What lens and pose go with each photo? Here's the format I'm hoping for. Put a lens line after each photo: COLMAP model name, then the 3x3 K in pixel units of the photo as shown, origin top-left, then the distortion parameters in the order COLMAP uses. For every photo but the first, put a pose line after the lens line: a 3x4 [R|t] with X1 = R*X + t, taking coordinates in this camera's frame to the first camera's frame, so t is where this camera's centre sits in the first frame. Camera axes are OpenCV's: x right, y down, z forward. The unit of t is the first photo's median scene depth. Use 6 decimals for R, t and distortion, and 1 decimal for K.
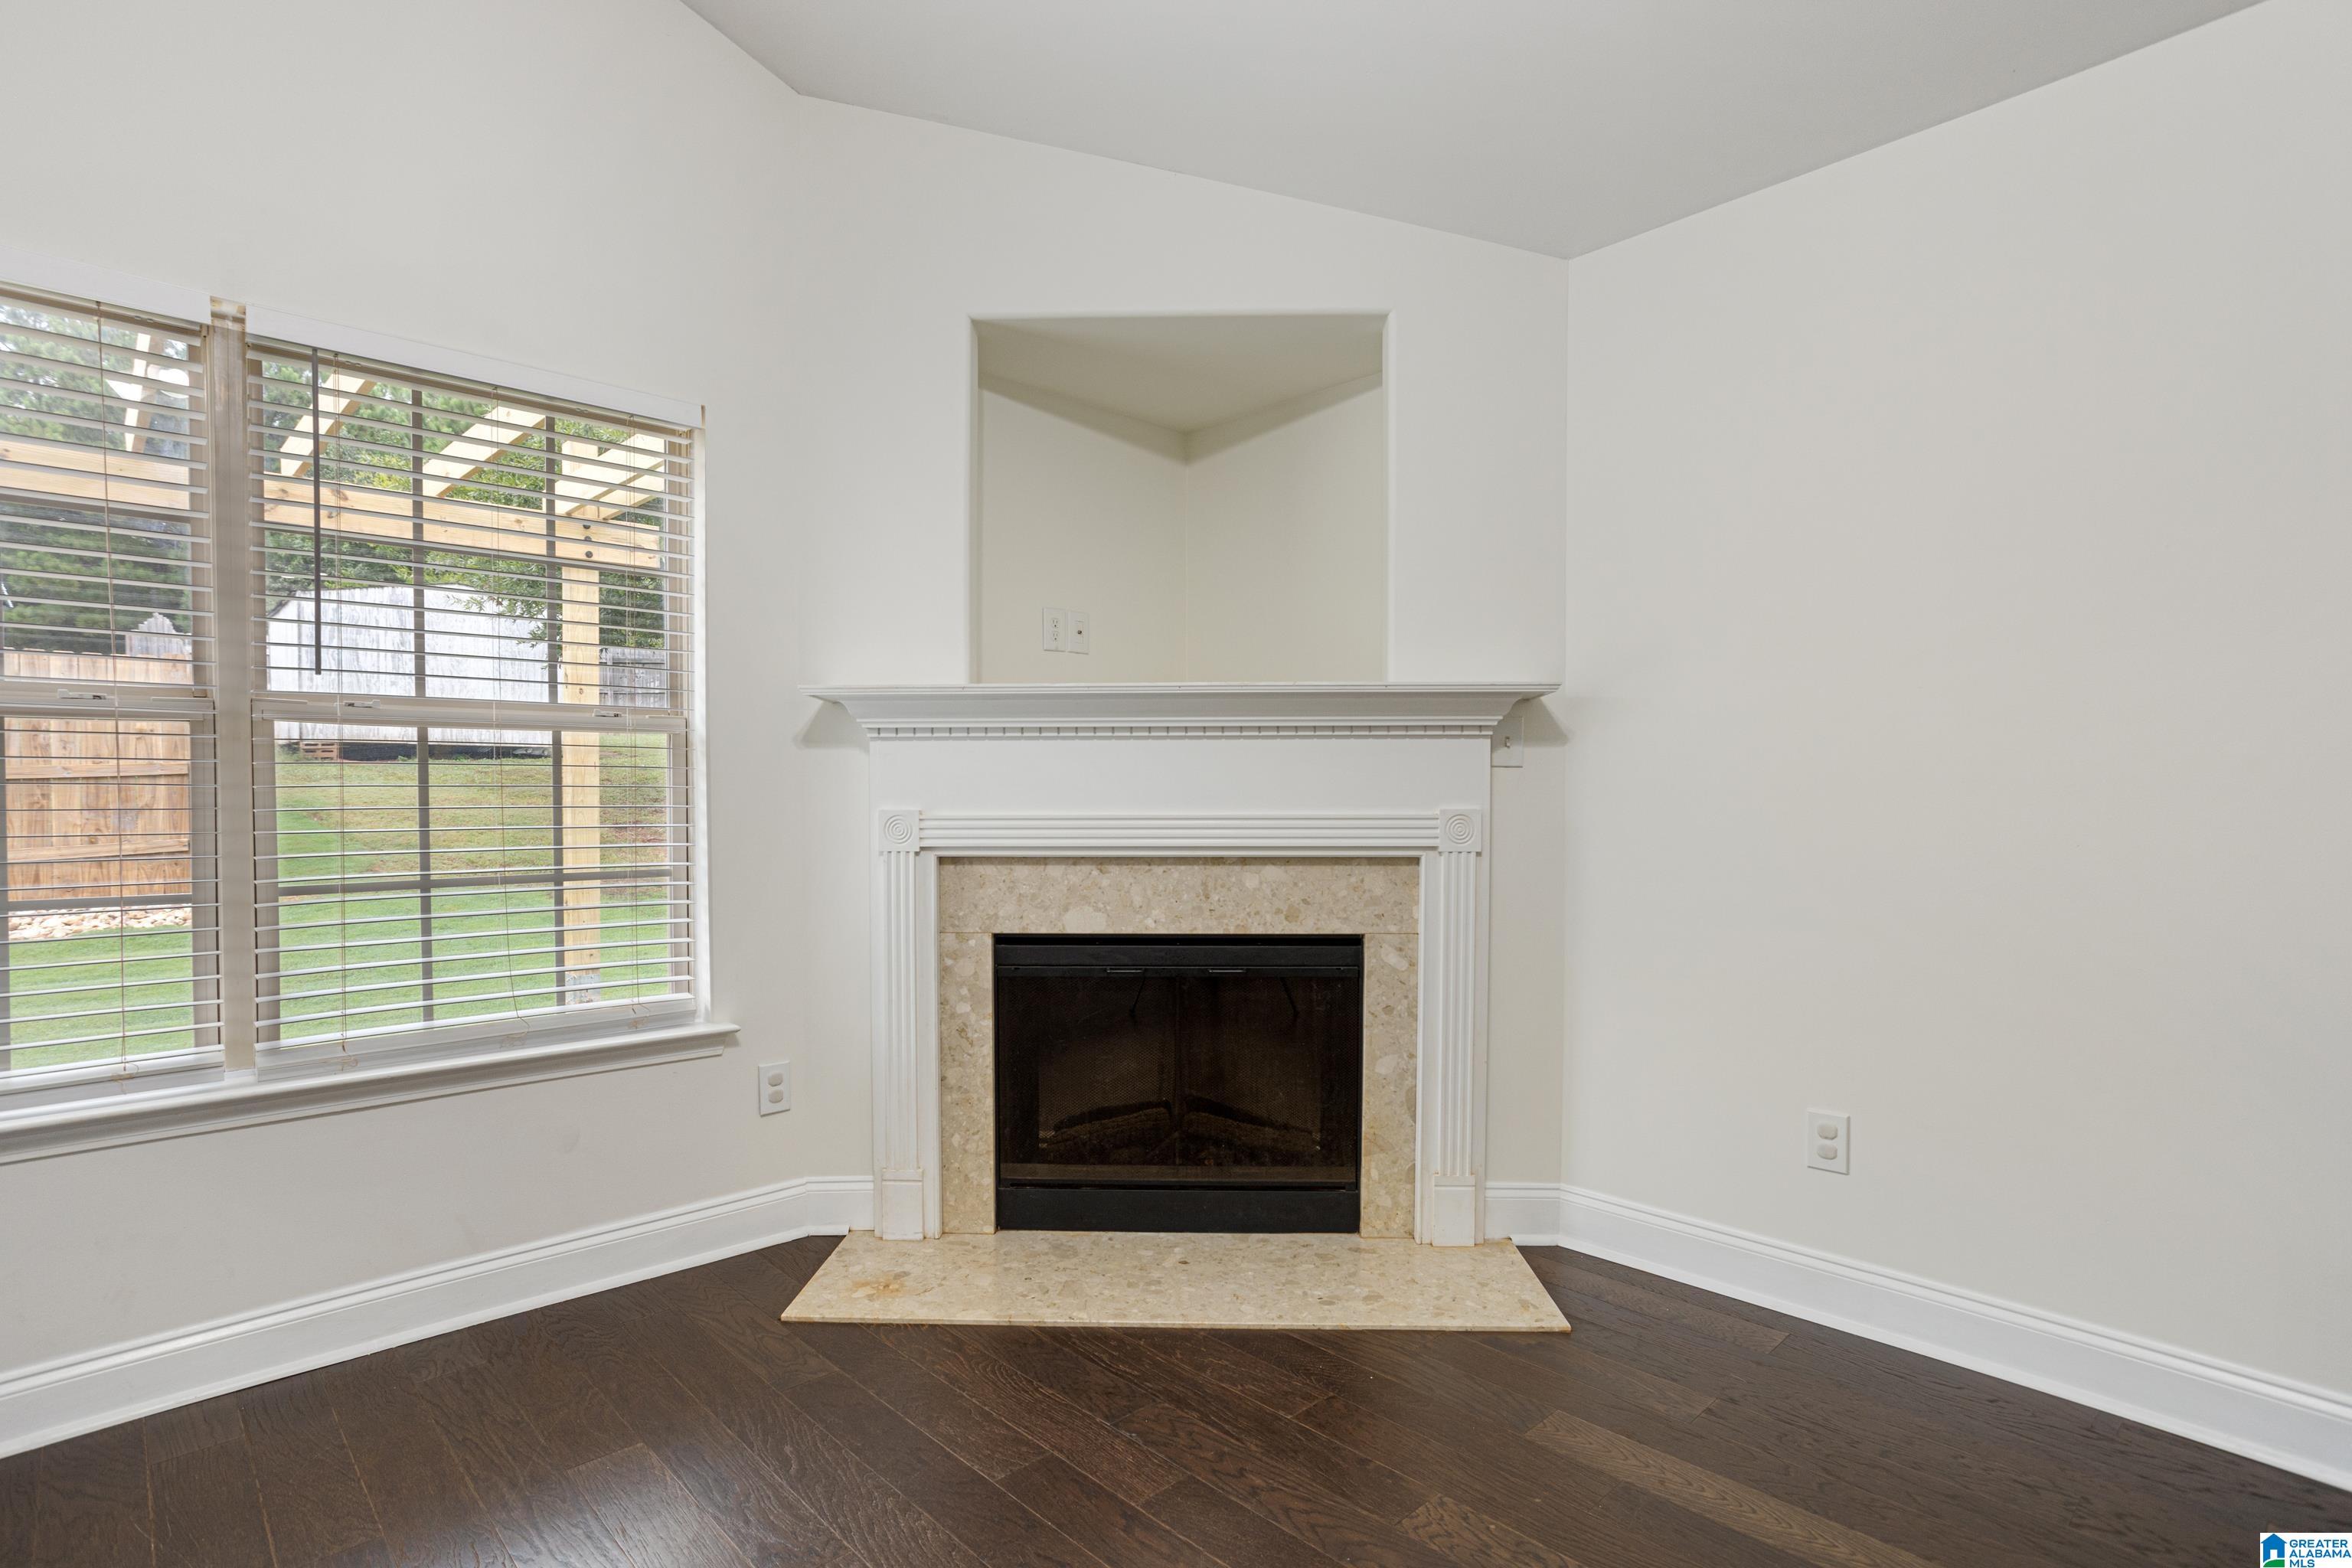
lens RADIAL K [[1140.2, 0, 1158.4], [0, 1140.2, 822.5], [0, 0, 1]] dist [-0.018362, 0.008981]
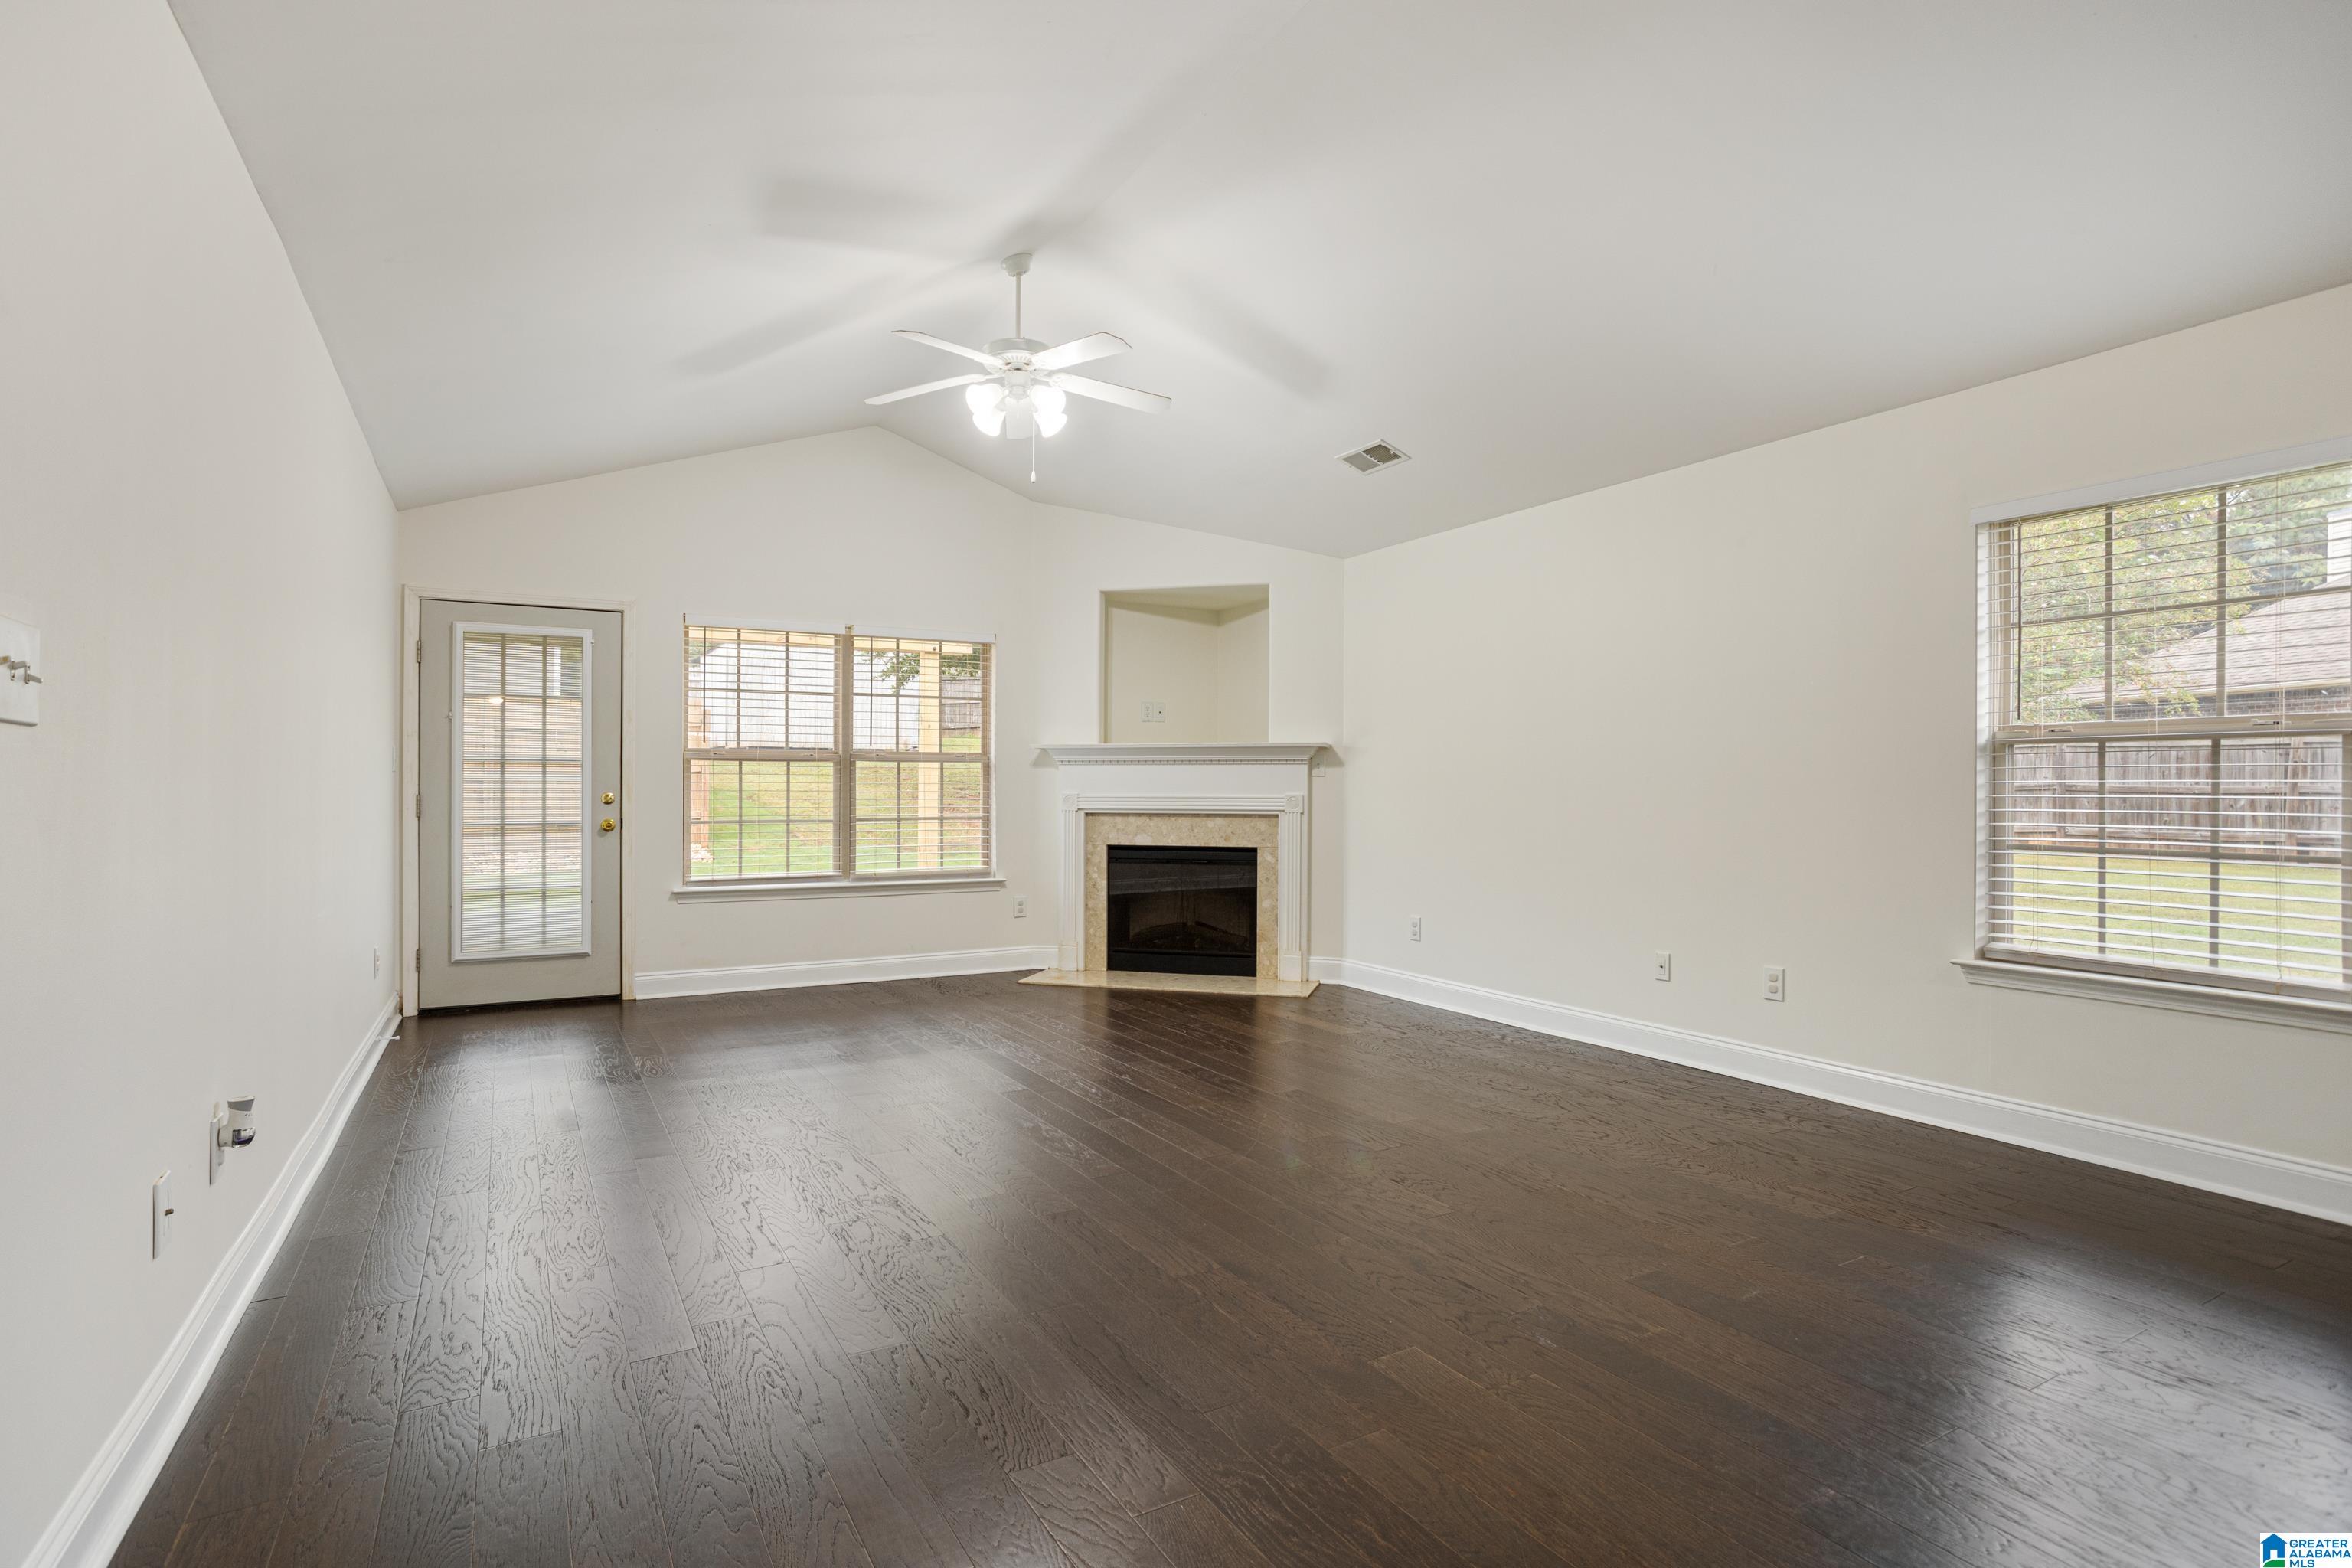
lens RADIAL K [[1140.2, 0, 1176.4], [0, 1140.2, 782.0], [0, 0, 1]] dist [-0.018362, 0.008981]
pose [[0.974929, 0.004848, -0.222463, 0.540922], [-0.011194, 0.999565, -0.027276, 0.028816], [0.222234, 0.029082, 0.974560, -1.338794]]
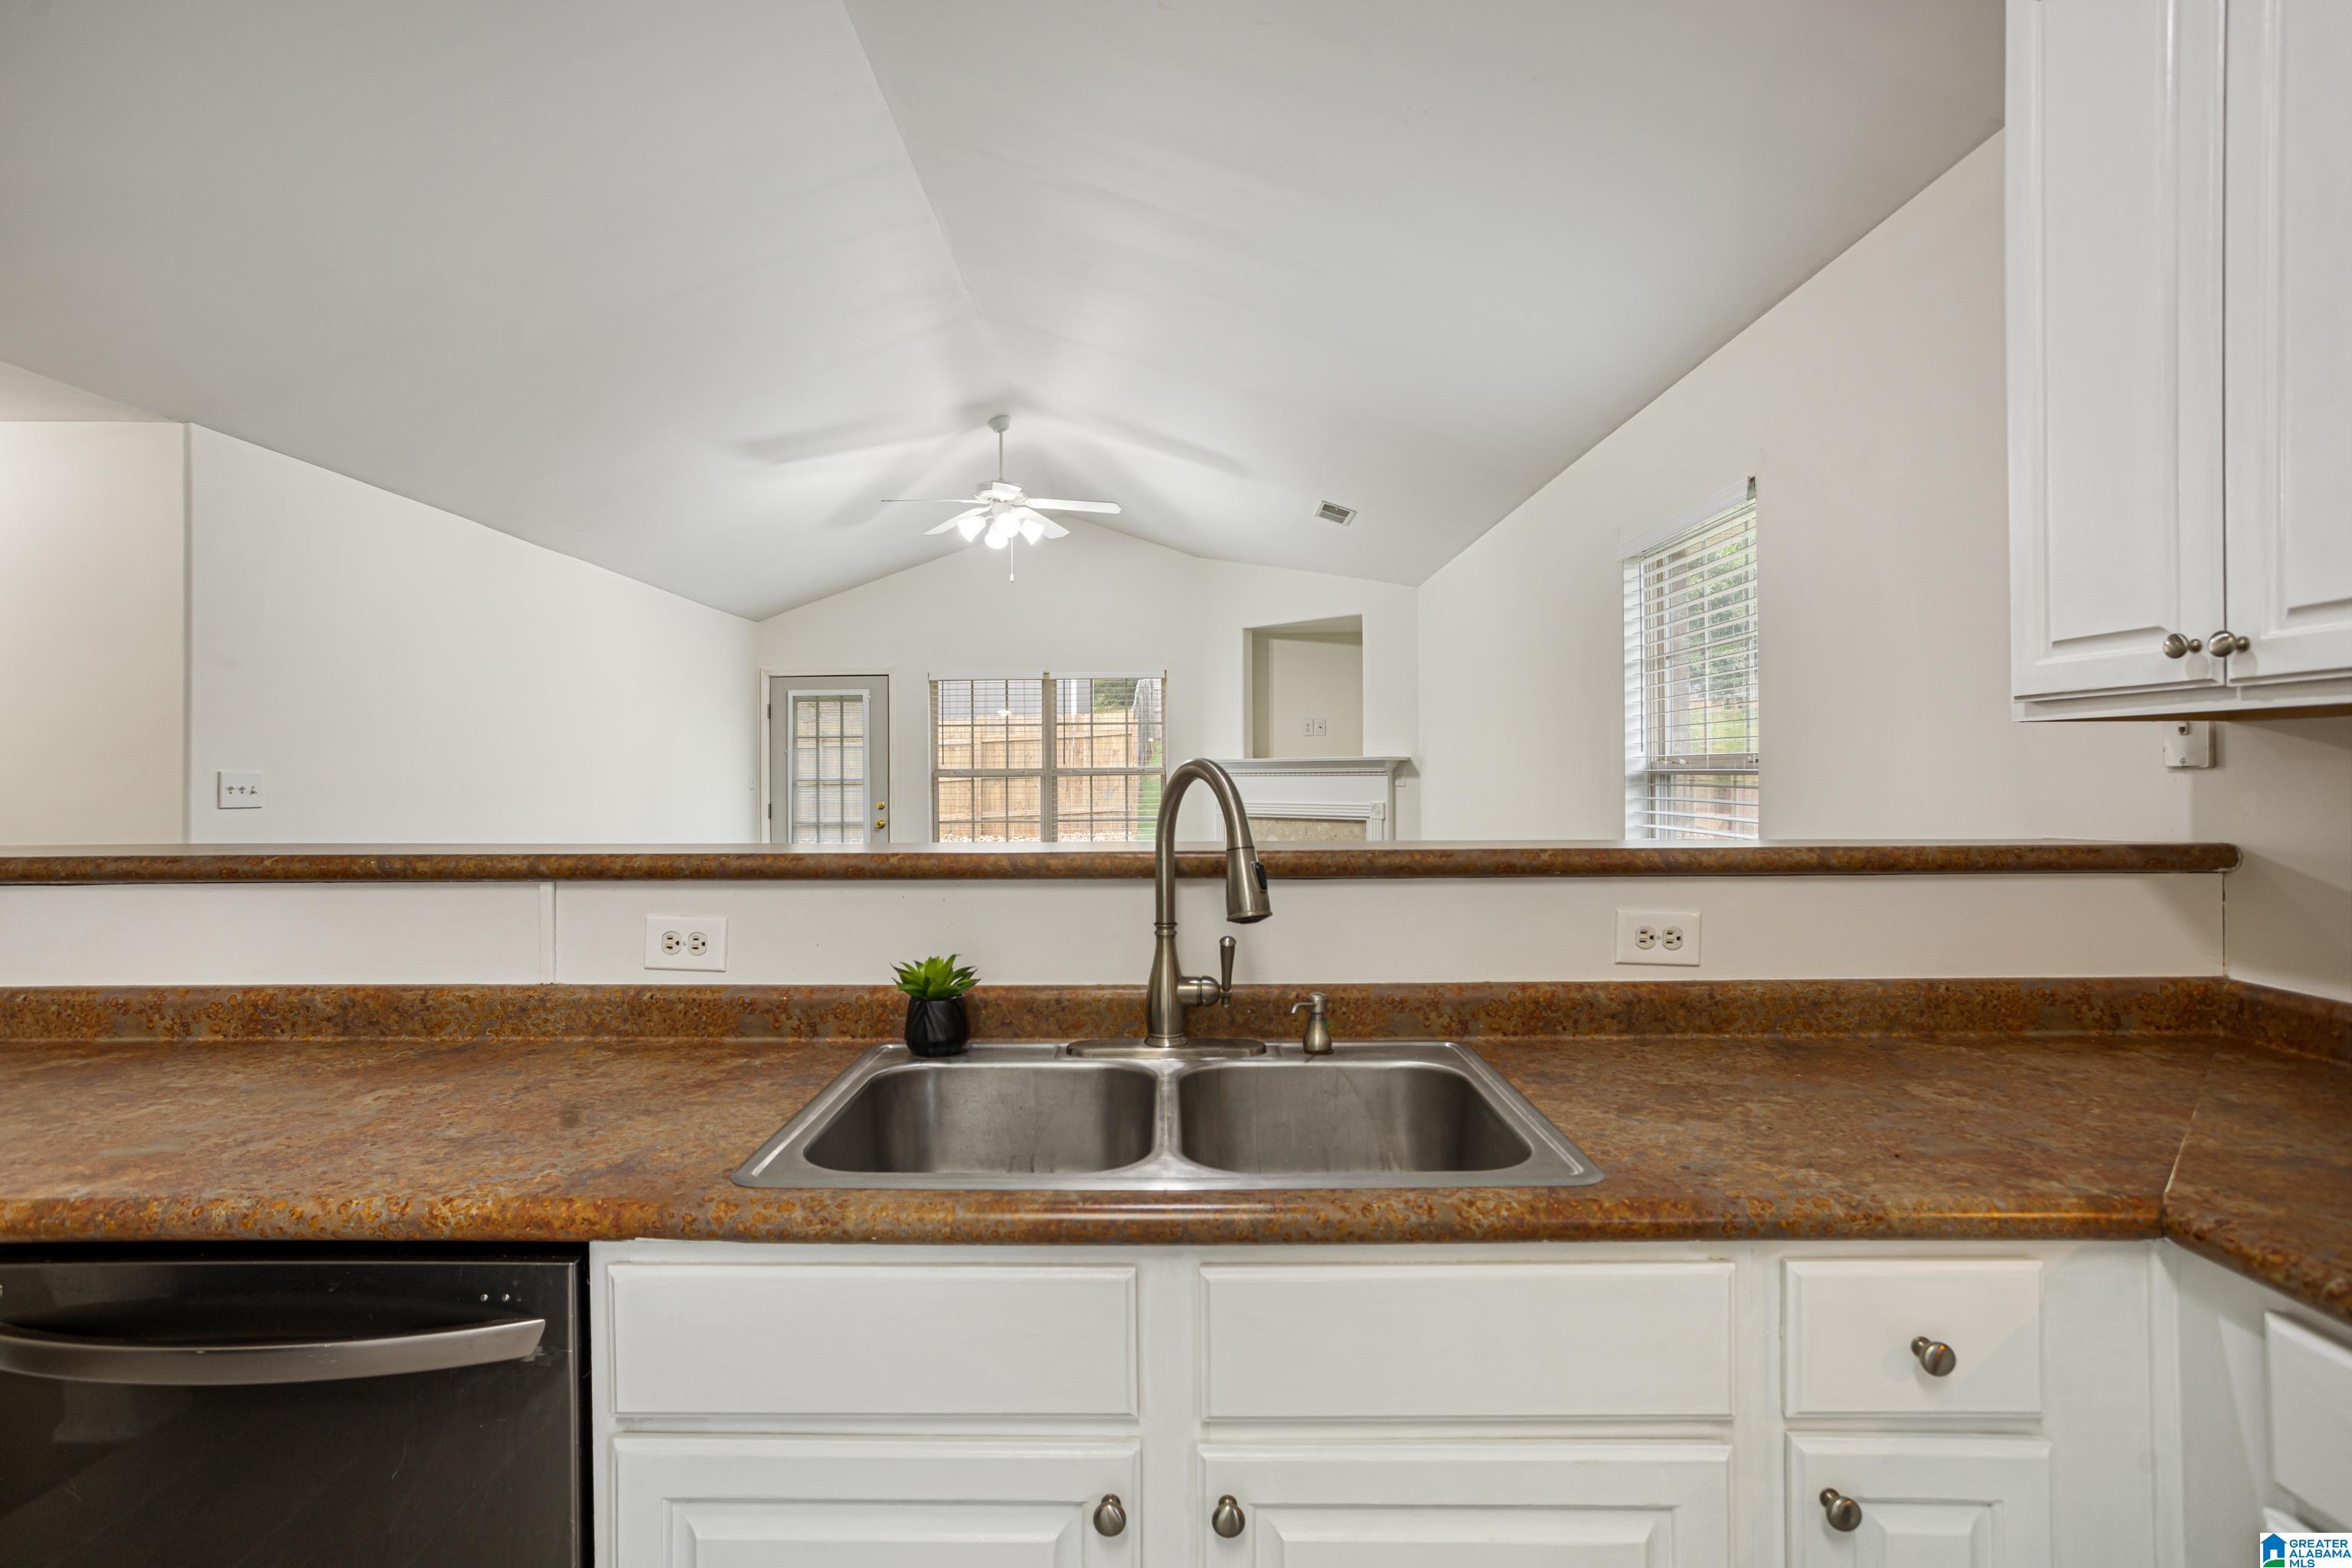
lens RADIAL K [[1140.2, 0, 1153.7], [0, 1140.2, 769.6], [0, 0, 1]] dist [-0.018362, 0.008981]
pose [[0.727558, -0.004617, -0.686031, 1.646993], [-0.013062, 0.999703, -0.020581, -0.029564], [0.685922, 0.023934, 0.727282, -1.234809]]
